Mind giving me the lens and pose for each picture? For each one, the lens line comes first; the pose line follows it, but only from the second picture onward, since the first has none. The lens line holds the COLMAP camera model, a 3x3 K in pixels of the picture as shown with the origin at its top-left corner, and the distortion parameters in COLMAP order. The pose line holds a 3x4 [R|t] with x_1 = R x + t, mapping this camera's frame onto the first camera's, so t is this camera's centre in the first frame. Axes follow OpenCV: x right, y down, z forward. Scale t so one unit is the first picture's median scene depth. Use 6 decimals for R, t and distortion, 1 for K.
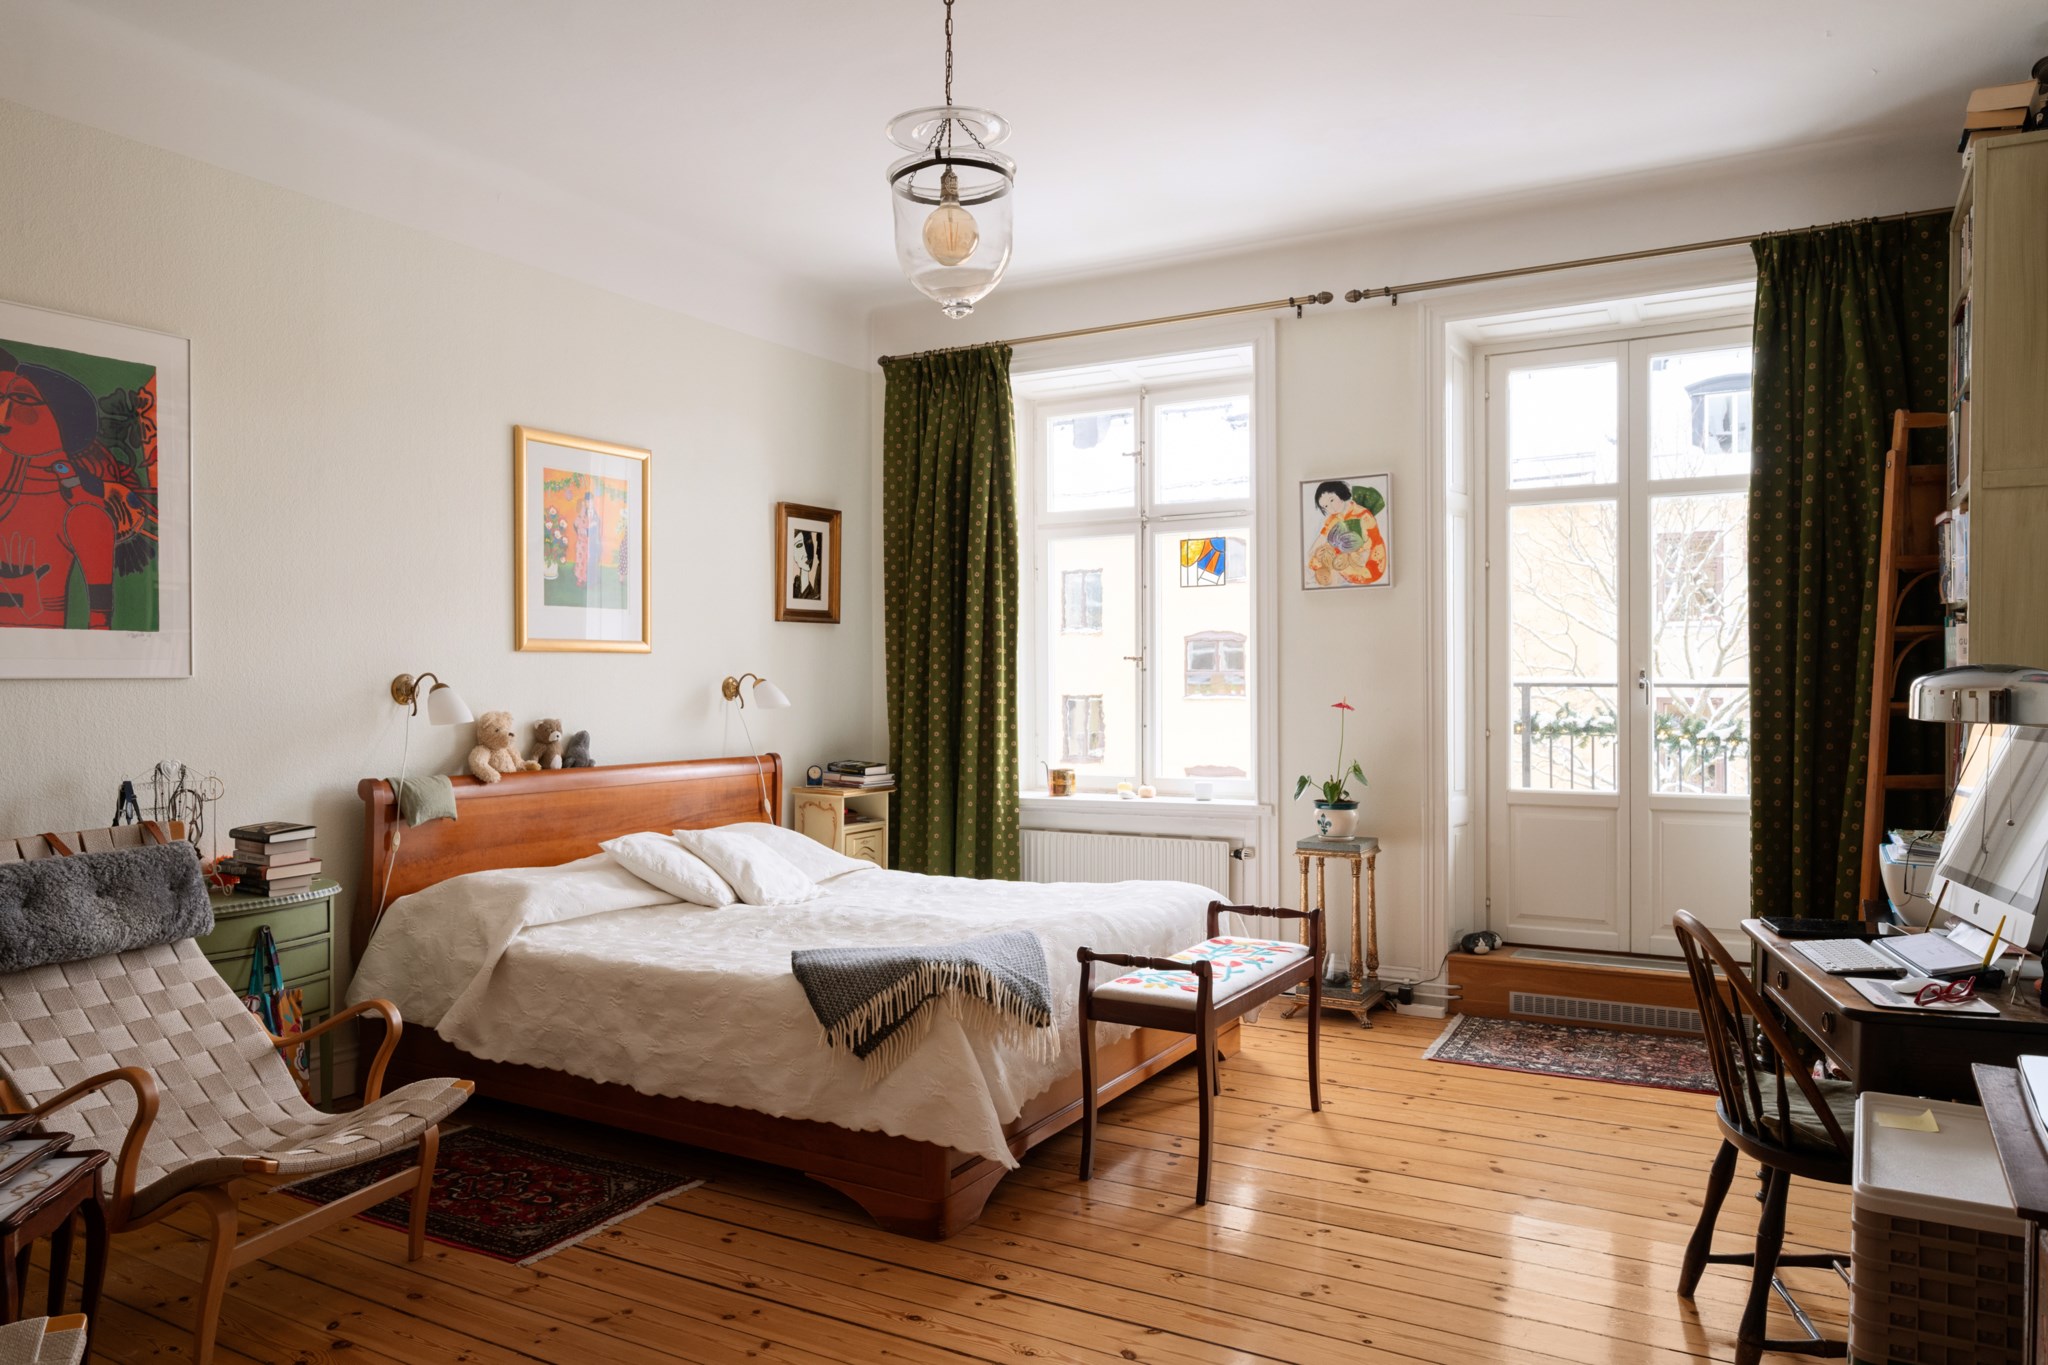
lens RADIAL K [[1400.3, 0, 1021.9], [0, 1400.3, 683.3], [0, 0, 1]] dist [-0.004347, 0.001317]
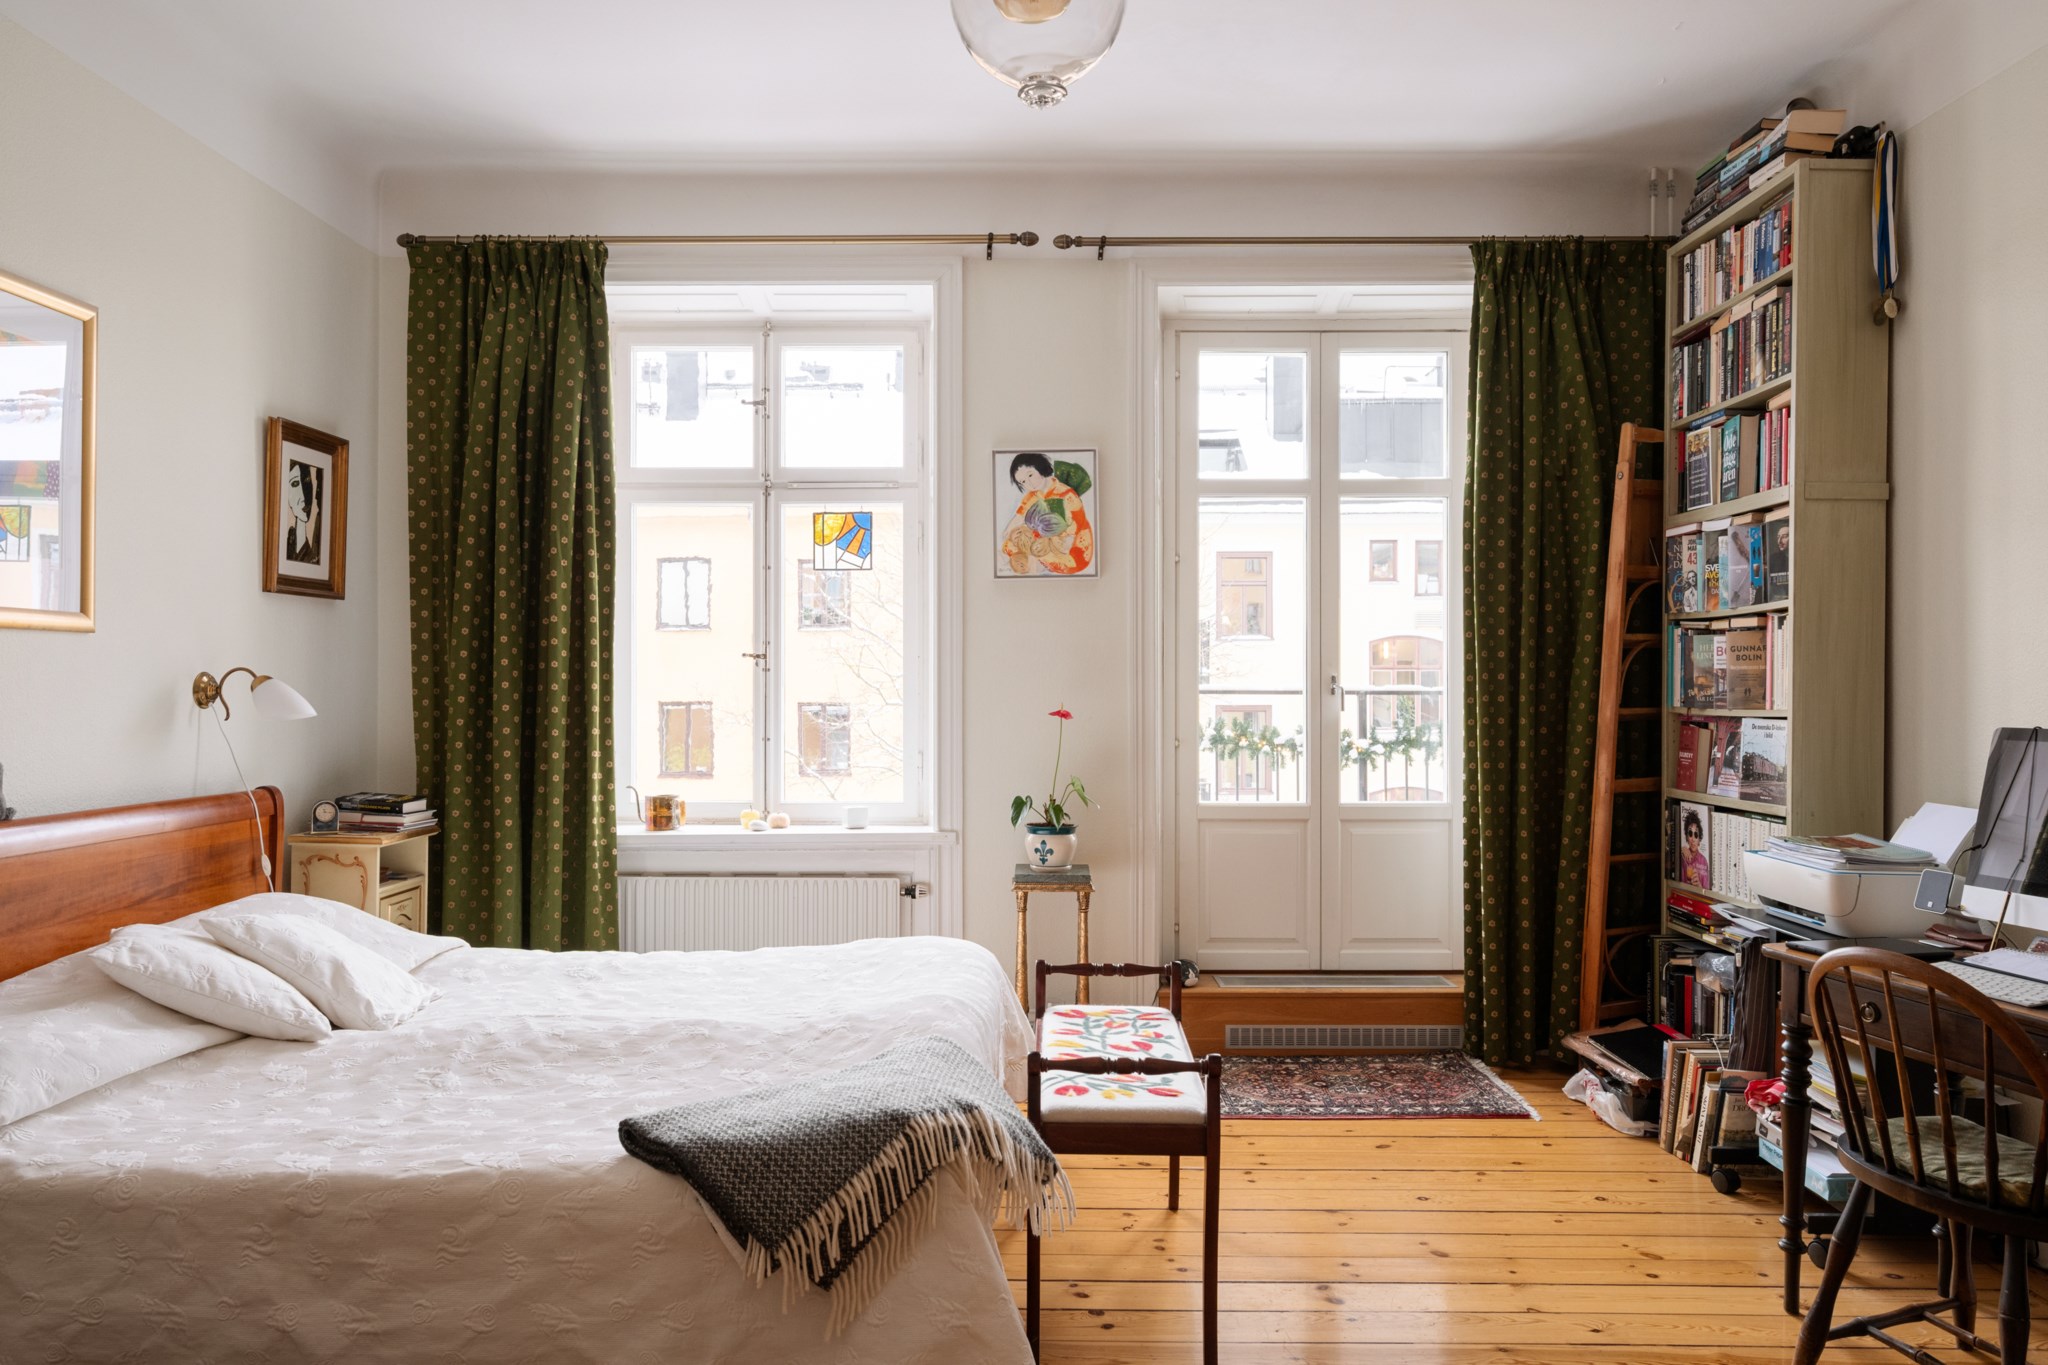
lens RADIAL K [[1400.3, 0, 1022.3], [0, 1400.3, 683.6], [0, 0, 1]] dist [-0.004347, 0.001317]
pose [[0.873442, 0.007137, 0.486876, -0.214836], [-0.004511, 0.999968, -0.006566, 0.003640], [-0.486907, 0.003538, 0.873447, 0.265021]]
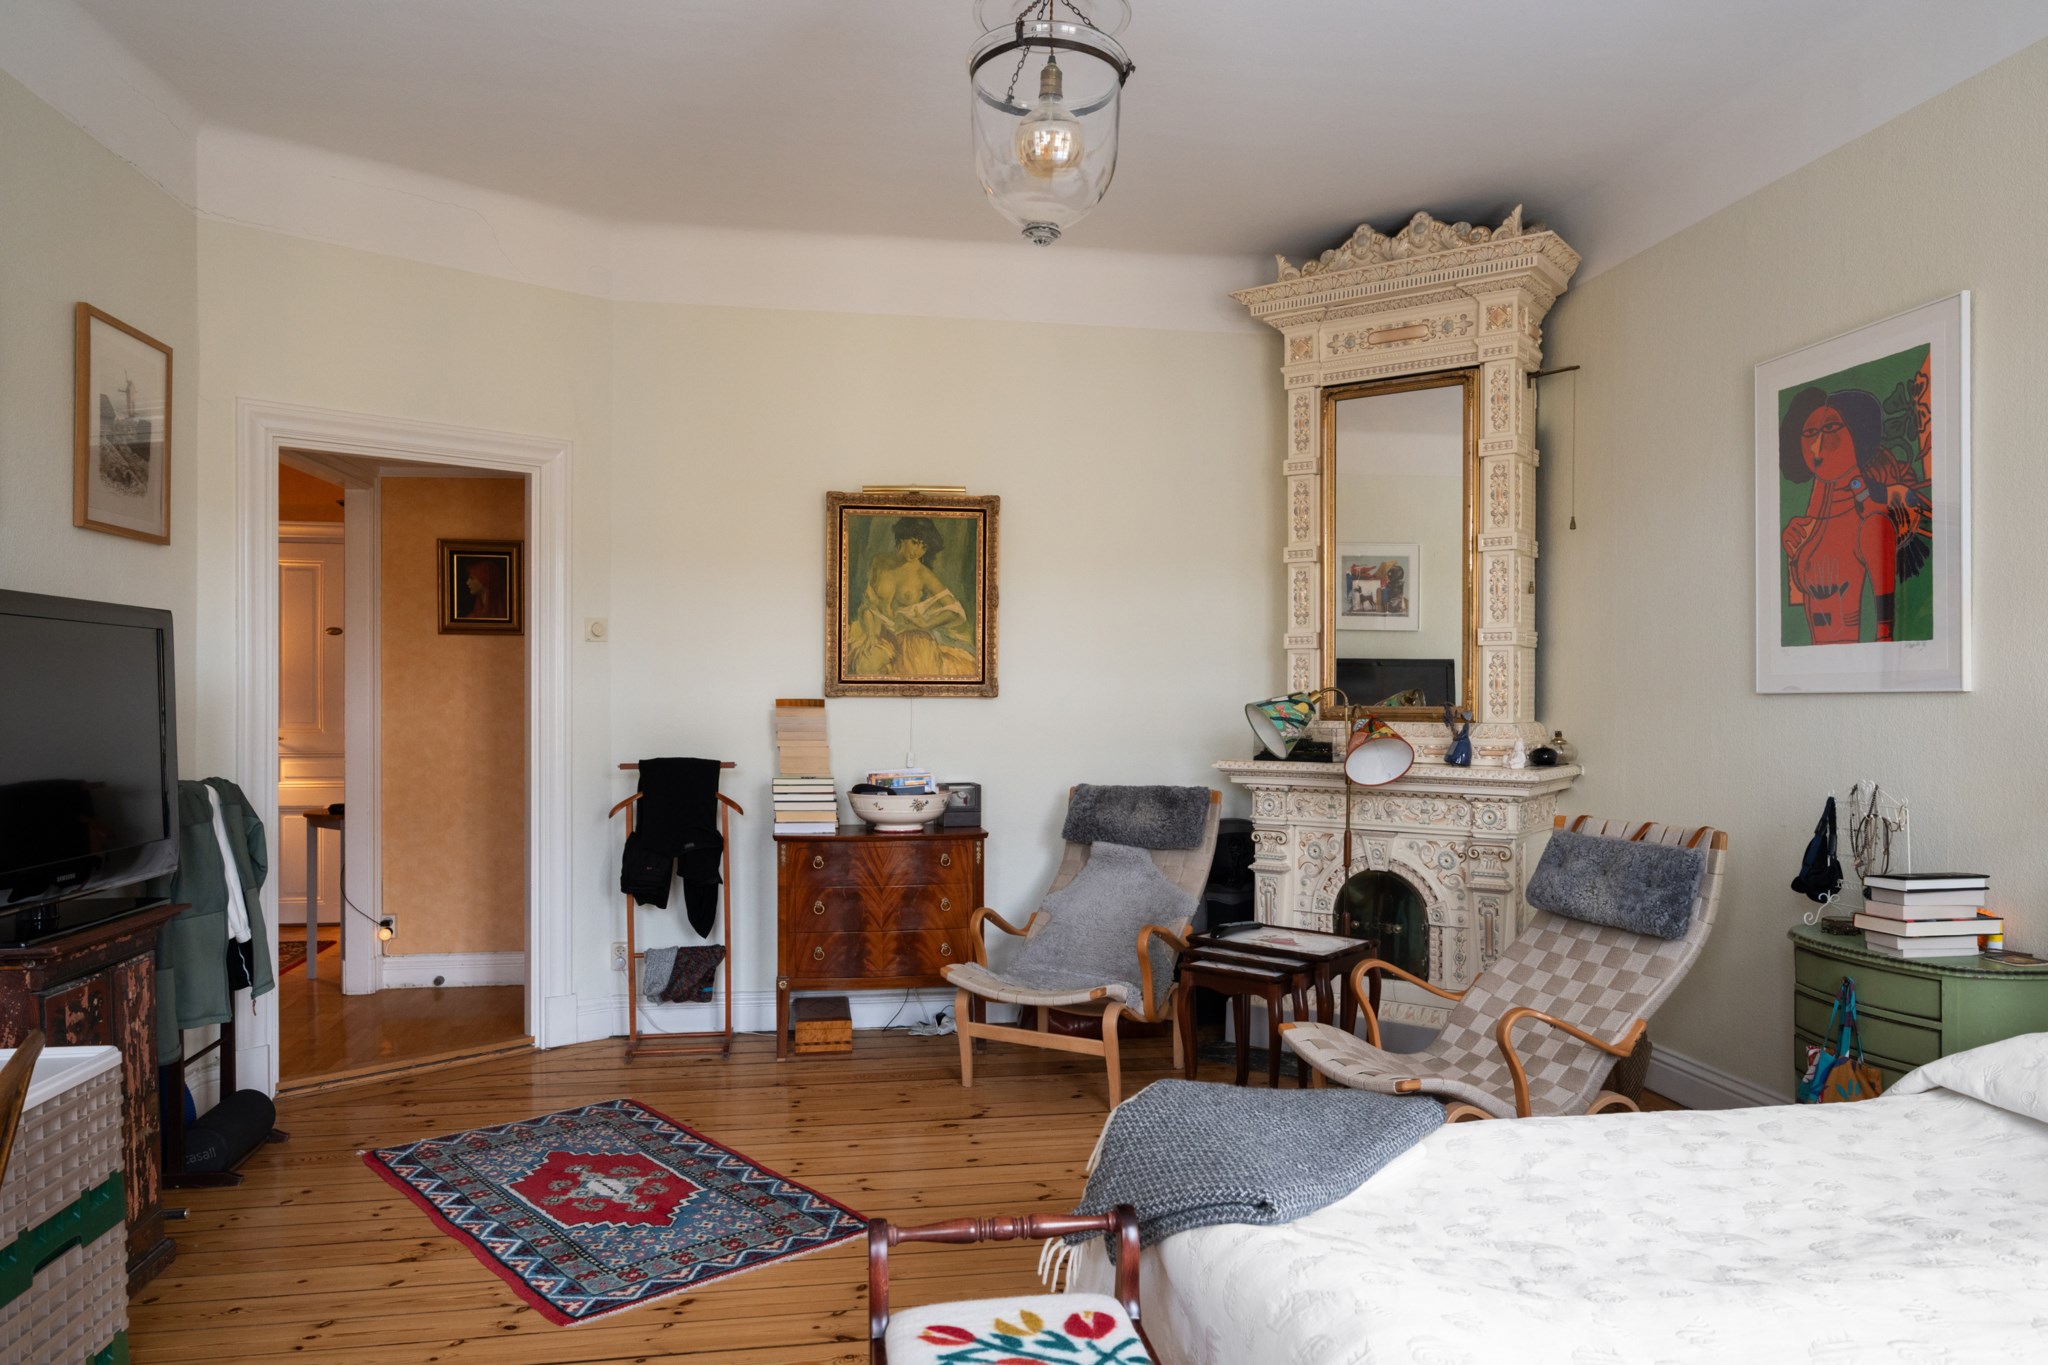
lens RADIAL K [[1312.4, 0, 1023.6], [0, 1312.4, 691.9], [0, 0, 1]] dist [-0.000118, -0.000149]
pose [[-0.772415, 0.002827, -0.635112, 0.264525], [0.004542, 0.999989, -0.001073, -0.003836], [0.635102, -0.003713, -0.772419, 0.939116]]
